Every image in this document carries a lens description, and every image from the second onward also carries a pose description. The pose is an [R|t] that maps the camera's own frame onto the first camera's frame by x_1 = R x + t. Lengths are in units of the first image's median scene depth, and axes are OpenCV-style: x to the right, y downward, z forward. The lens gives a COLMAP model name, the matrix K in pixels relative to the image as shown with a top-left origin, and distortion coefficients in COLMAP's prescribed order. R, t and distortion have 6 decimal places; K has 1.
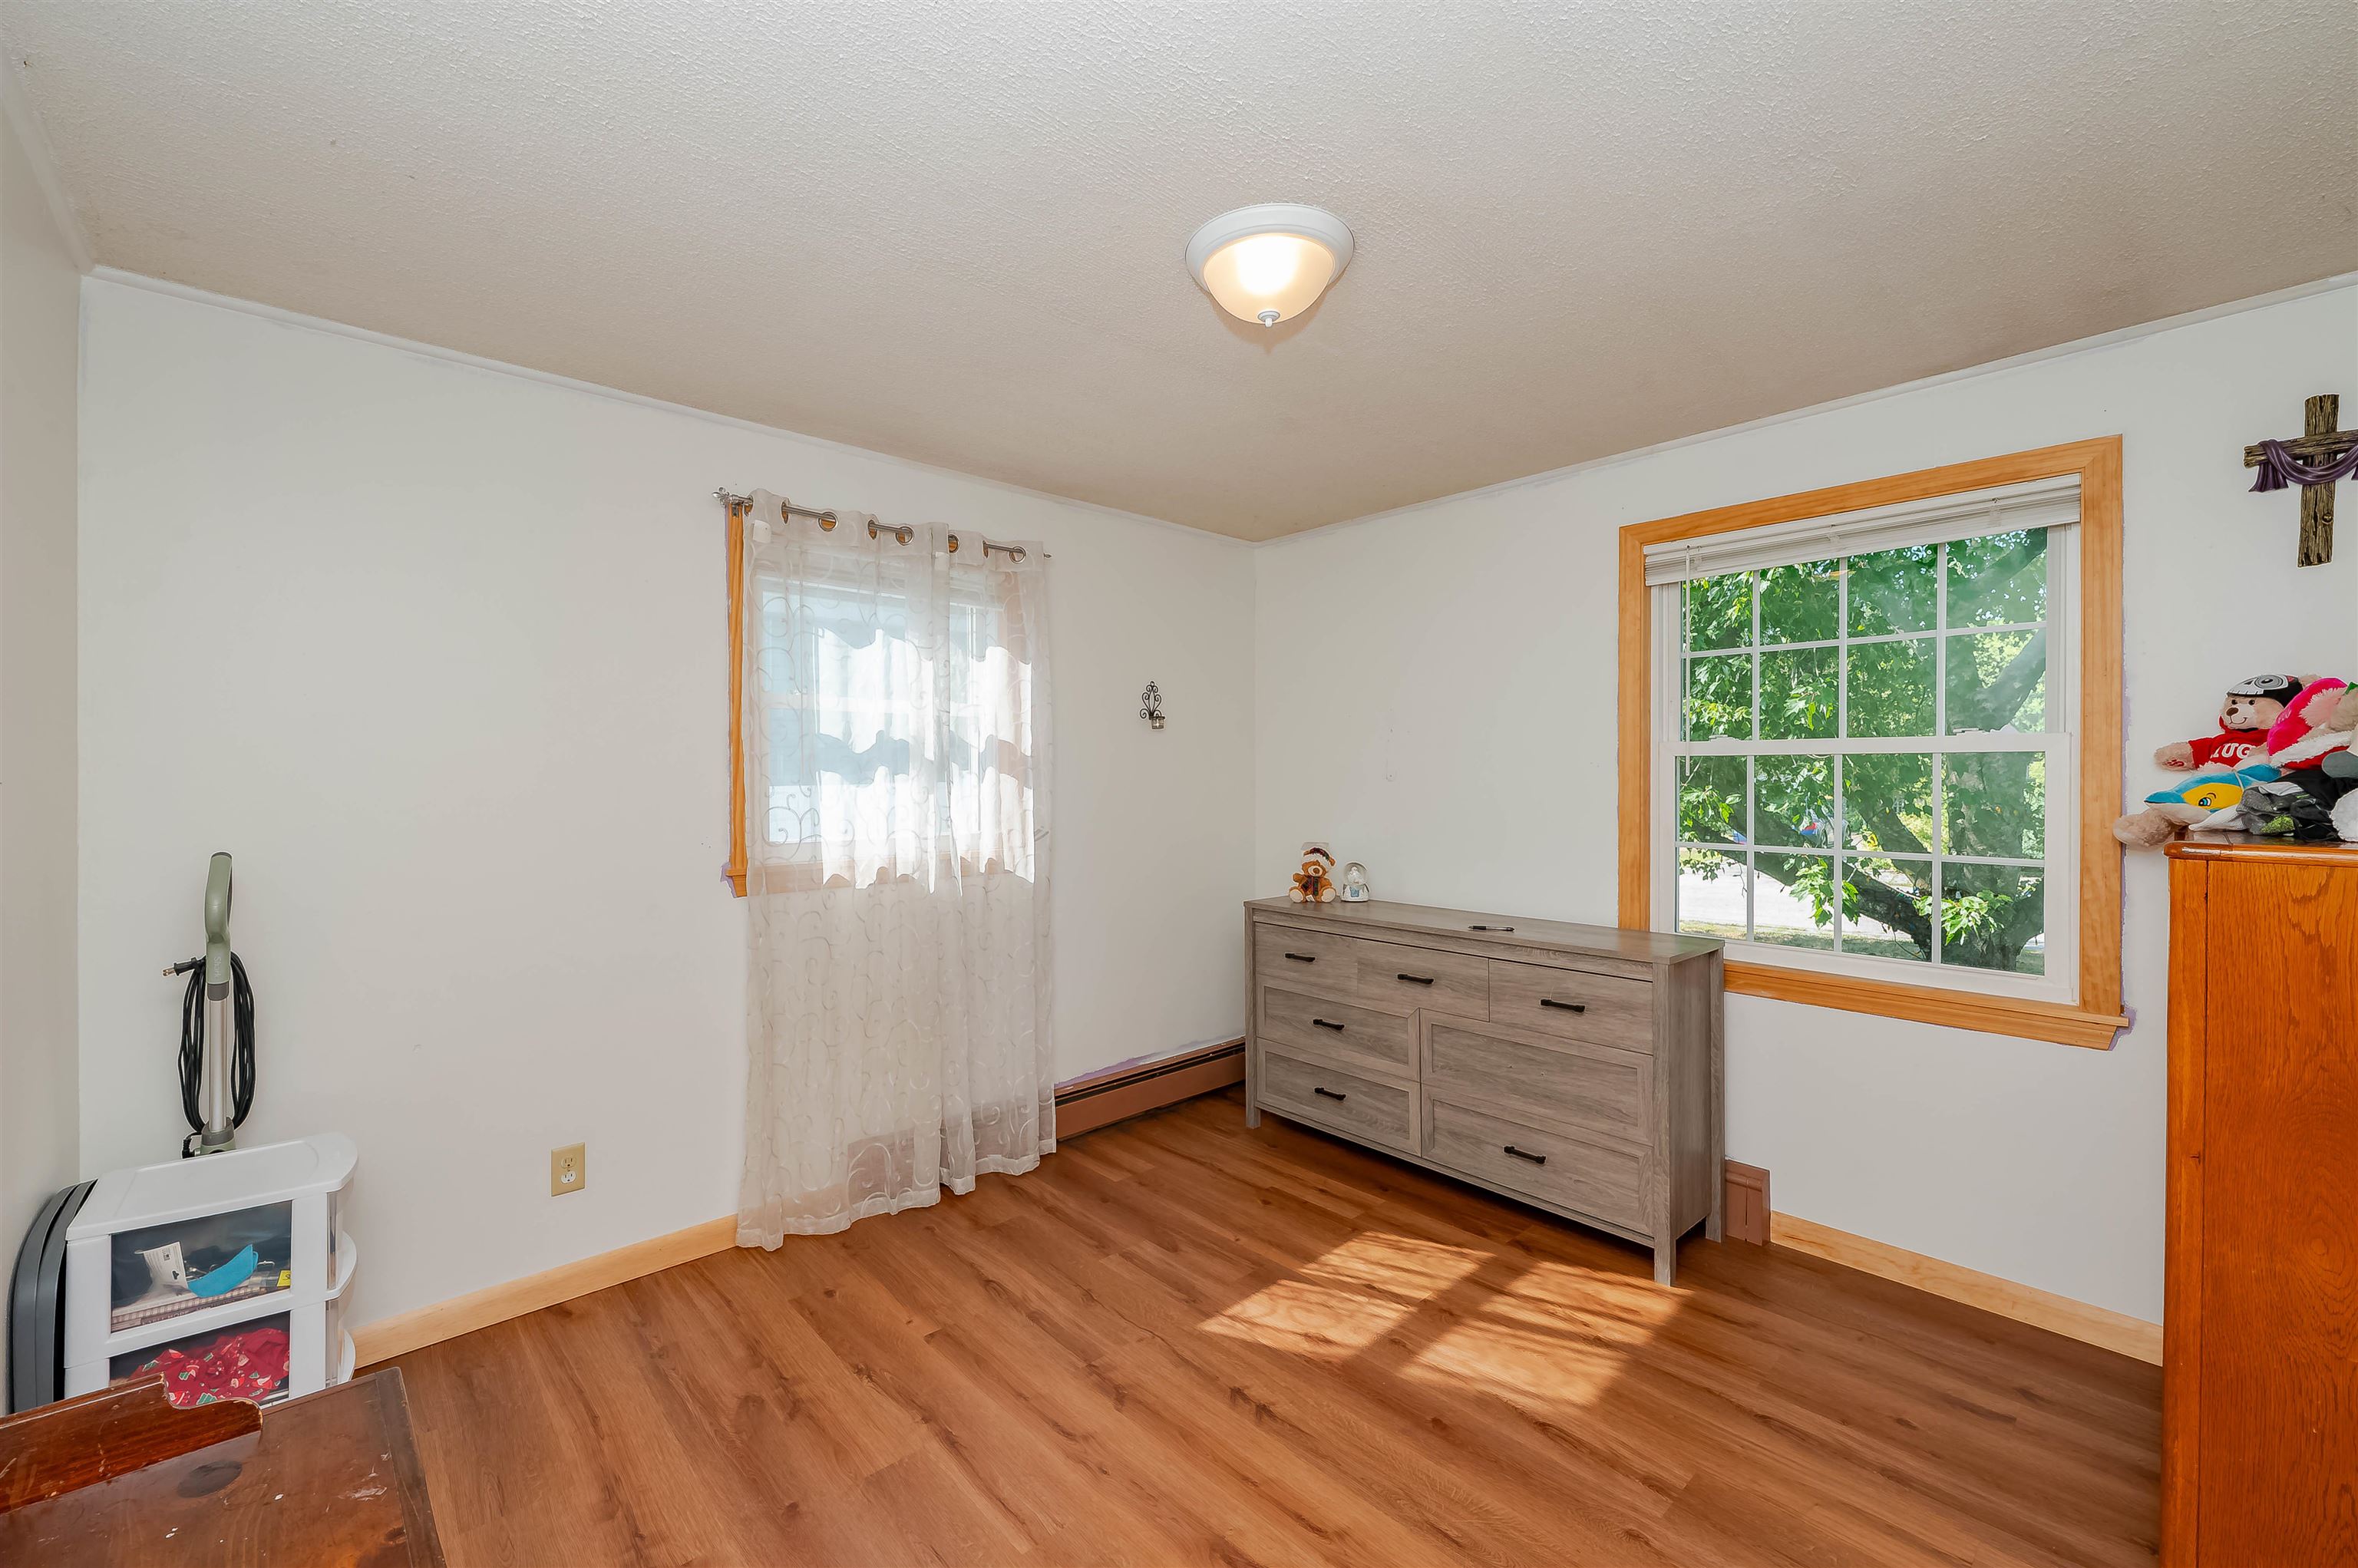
lens RADIAL K [[949.2, 0, 1131.8], [0, 949.2, 765.0], [0, 0, 1]] dist [-0.001866, -0.000388]
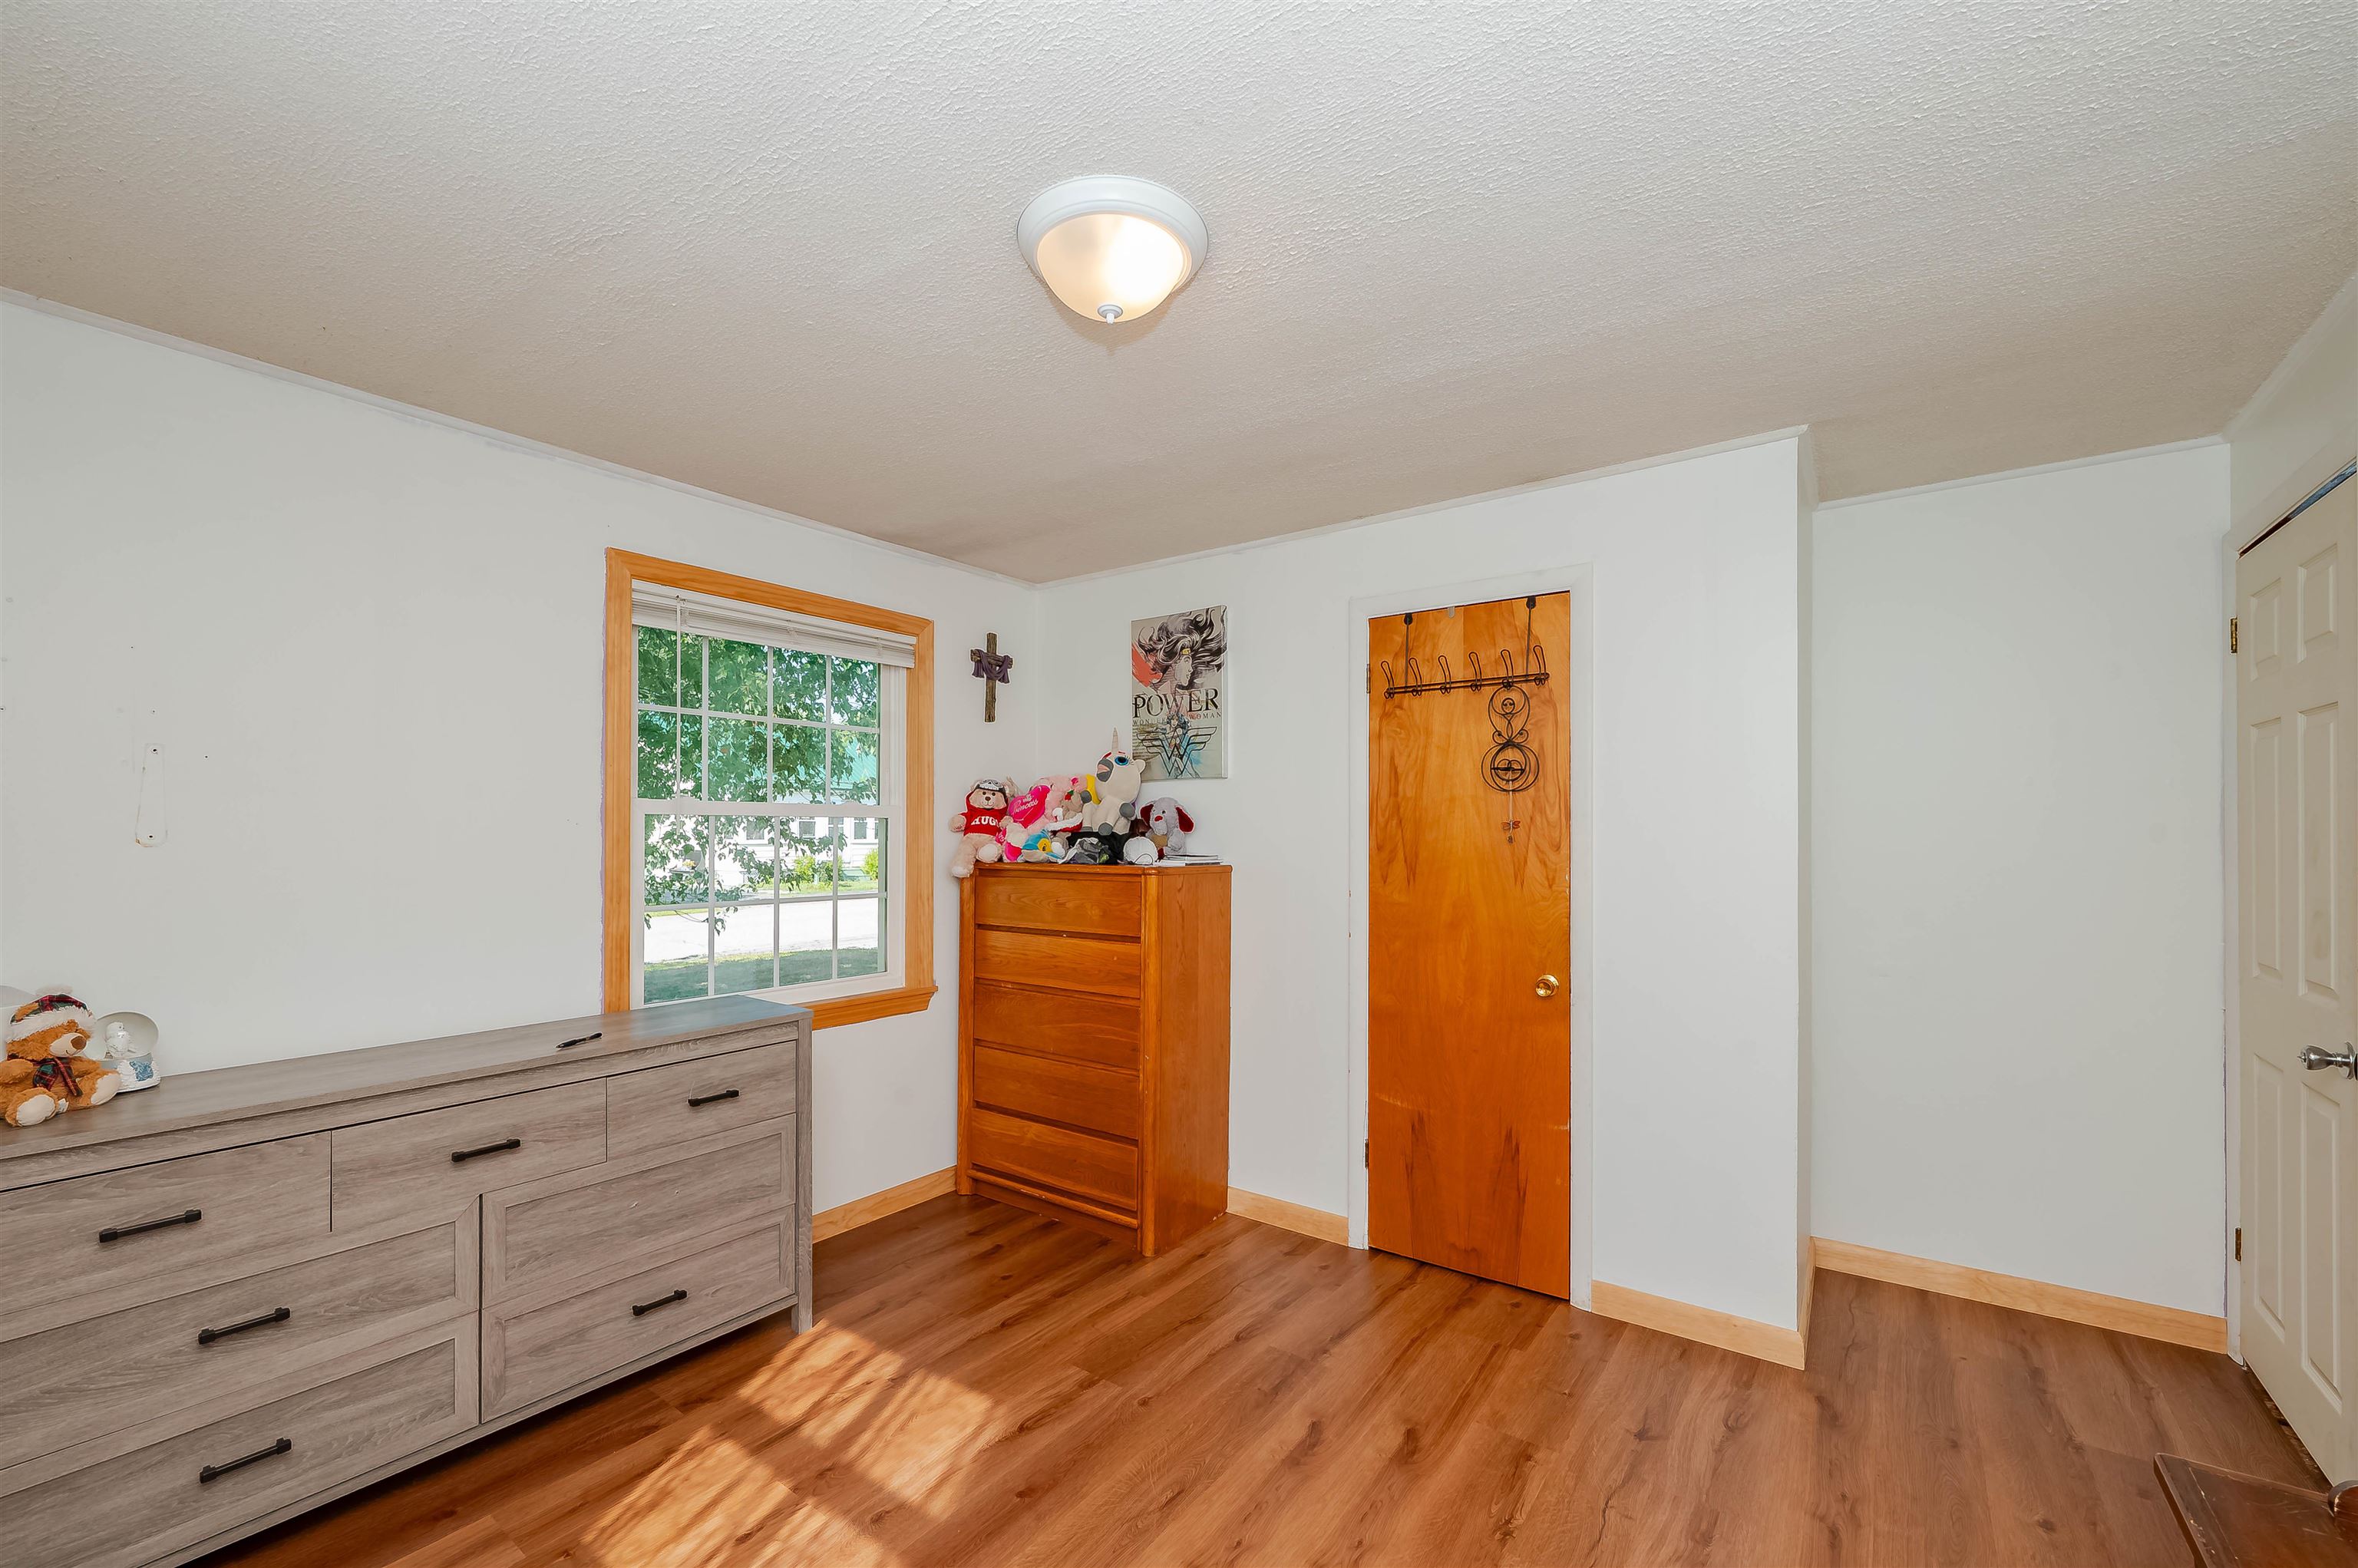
lens RADIAL K [[949.2, 0, 1169.5], [0, 949.2, 825.2], [0, 0, 1]] dist [-0.001866, -0.000388]
pose [[-0.206721, 0.012213, 0.978324, -0.526361], [-0.005210, 0.999894, -0.013583, 0.013229], [-0.978386, -0.007905, -0.206635, 0.829325]]
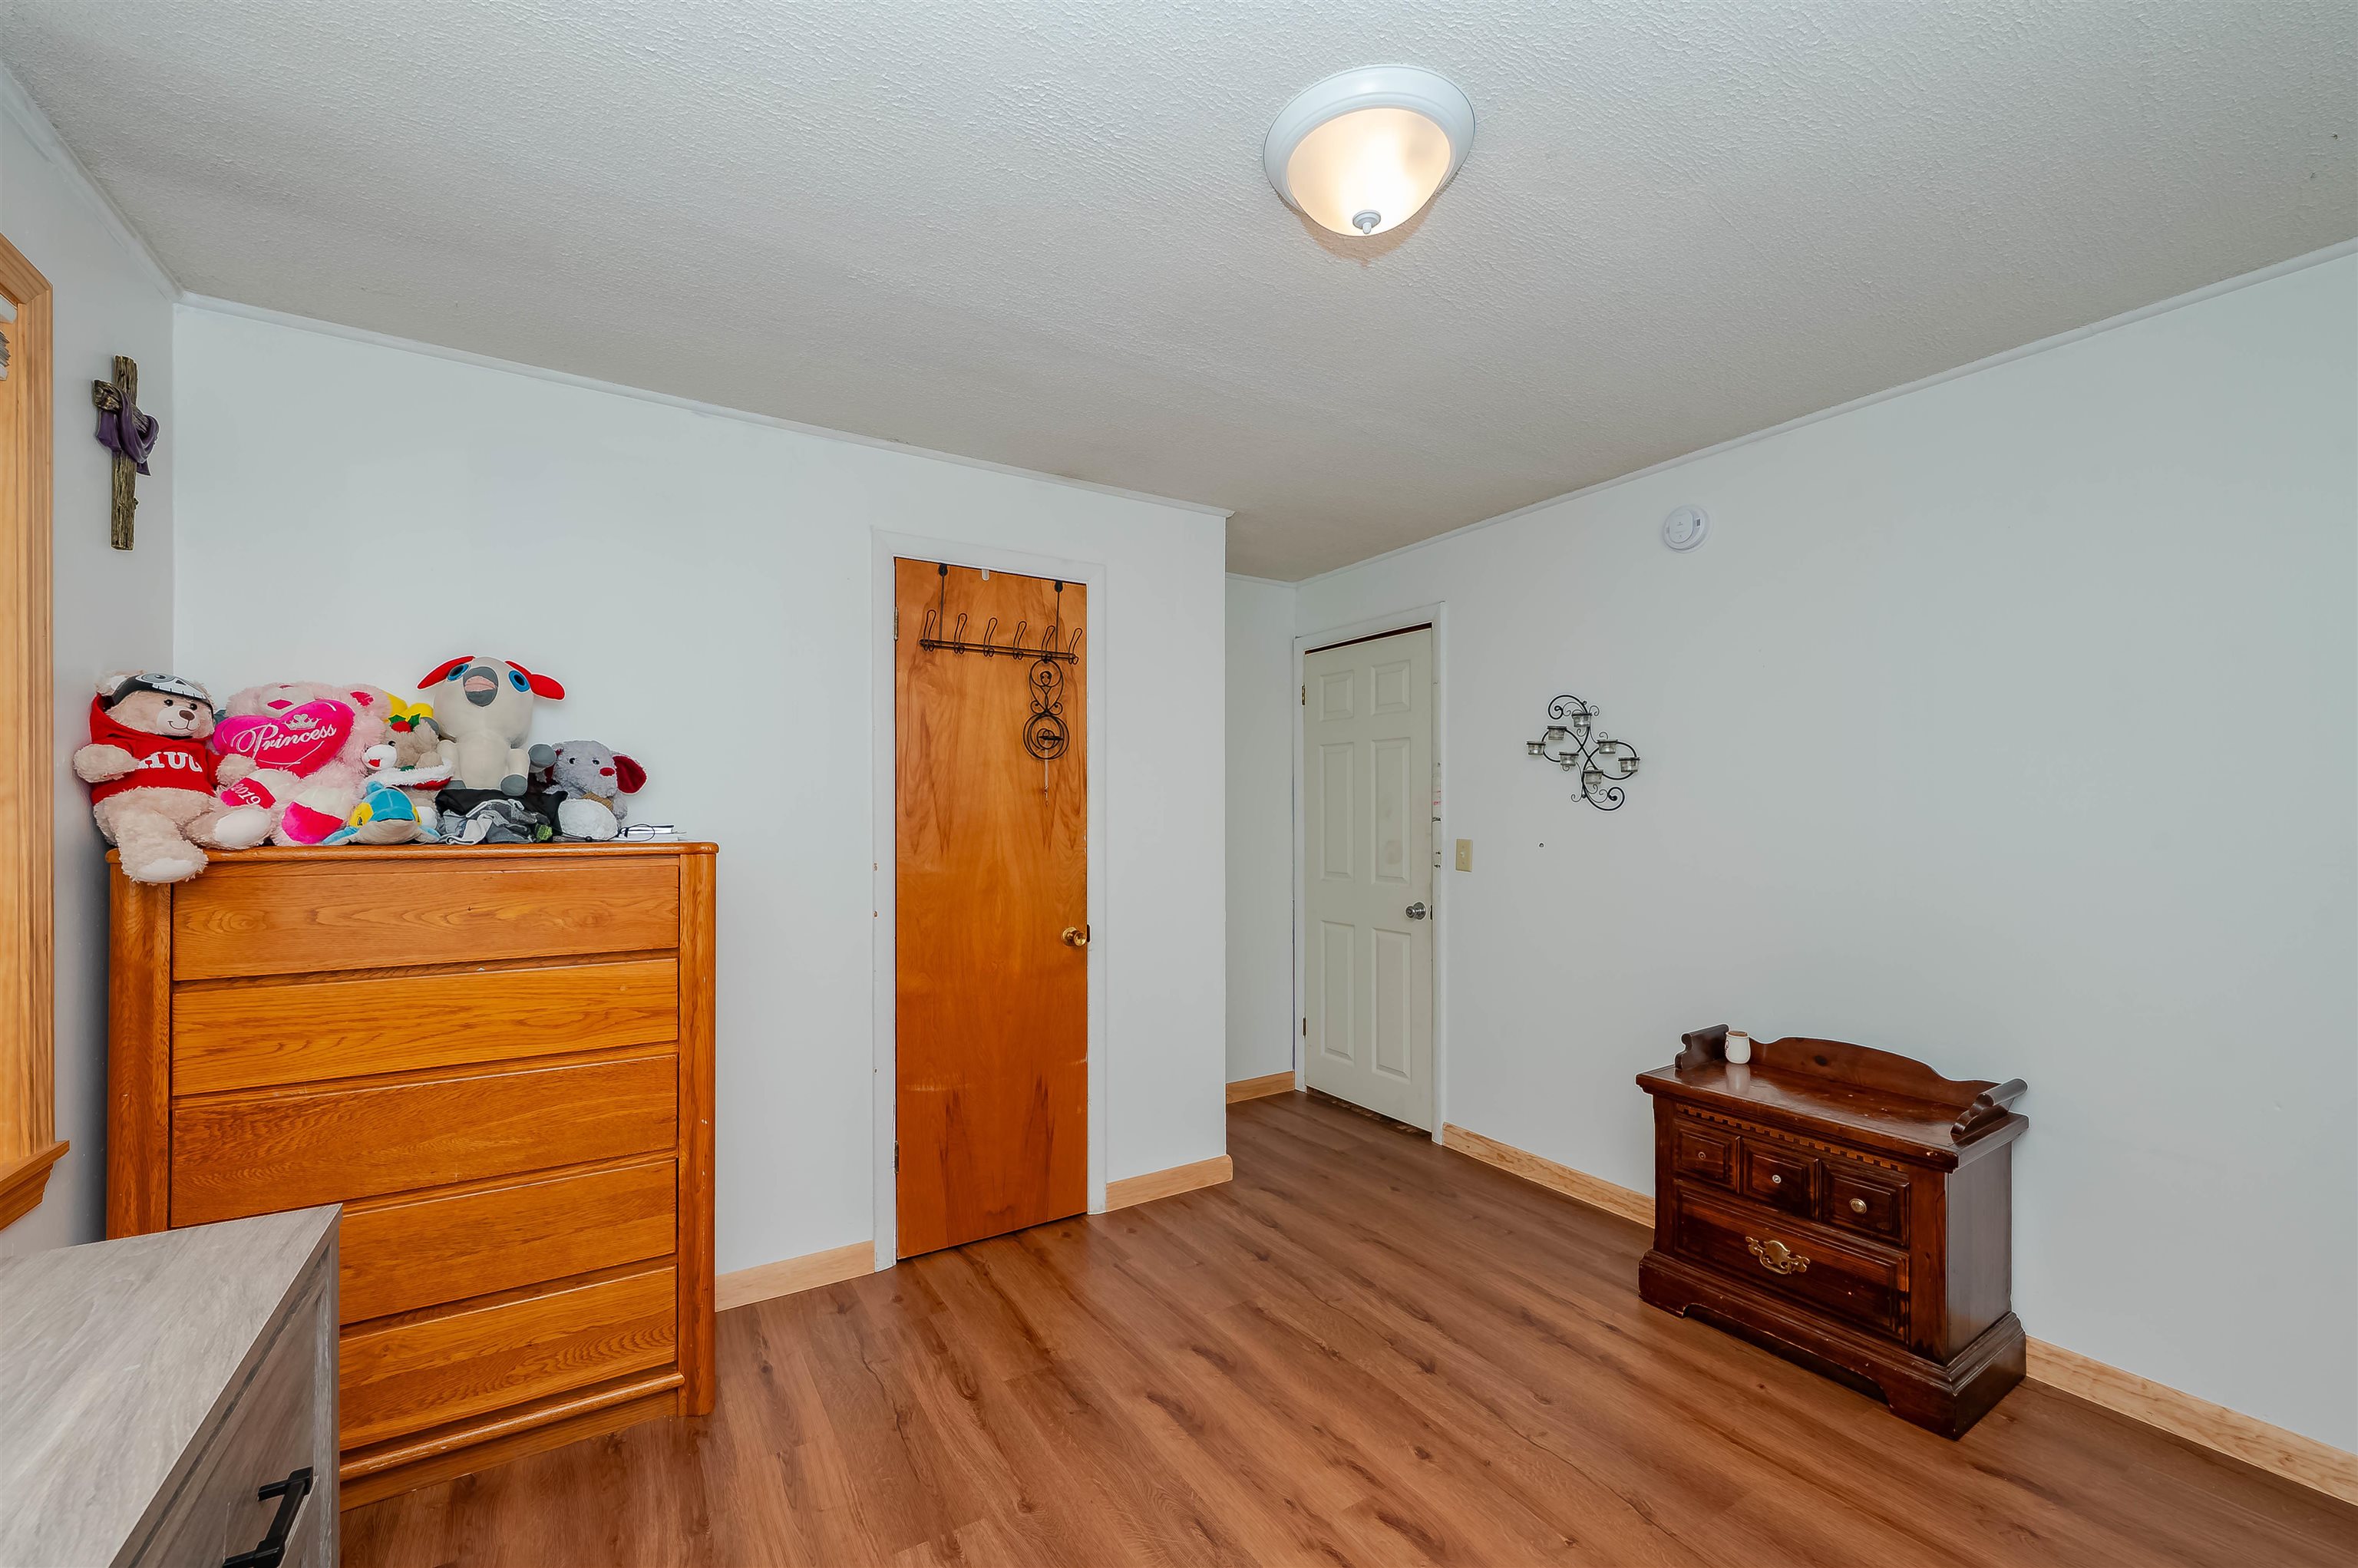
lens RADIAL K [[949.2, 0, 1159.2], [0, 949.2, 805.1], [0, 0, 1]] dist [-0.001866, -0.000388]
pose [[-0.985109, 0.003360, 0.171897, 0.133991], [0.000998, 0.999904, -0.013826, 0.029573], [-0.171927, -0.013449, -0.985018, 1.348538]]
